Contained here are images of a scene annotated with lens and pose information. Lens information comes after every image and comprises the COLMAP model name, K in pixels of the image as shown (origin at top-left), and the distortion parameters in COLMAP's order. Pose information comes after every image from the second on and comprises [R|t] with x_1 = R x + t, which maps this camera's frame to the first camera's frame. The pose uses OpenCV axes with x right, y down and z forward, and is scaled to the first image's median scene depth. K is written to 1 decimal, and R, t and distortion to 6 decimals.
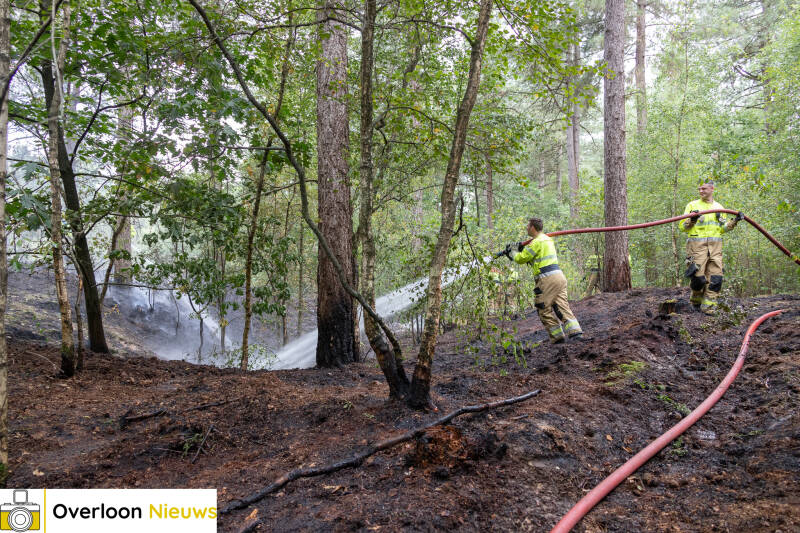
lens RADIAL K [[621.5, 0, 398.7], [0, 621.5, 269.6], [0, 0, 1]] dist [0.046878, -0.035383]
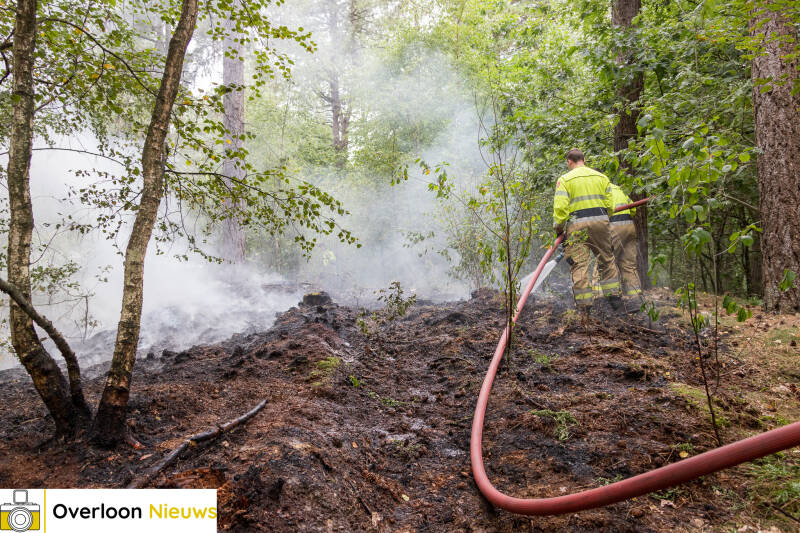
lens RADIAL K [[621.5, 0, 398.7], [0, 621.5, 269.6], [0, 0, 1]] dist [0.046878, -0.035383]
pose [[0.790485, 0.012589, 0.612352, -0.146751], [-0.017006, 0.999854, 0.001397, 0.013885], [-0.612245, -0.011518, 0.790584, 0.233493]]
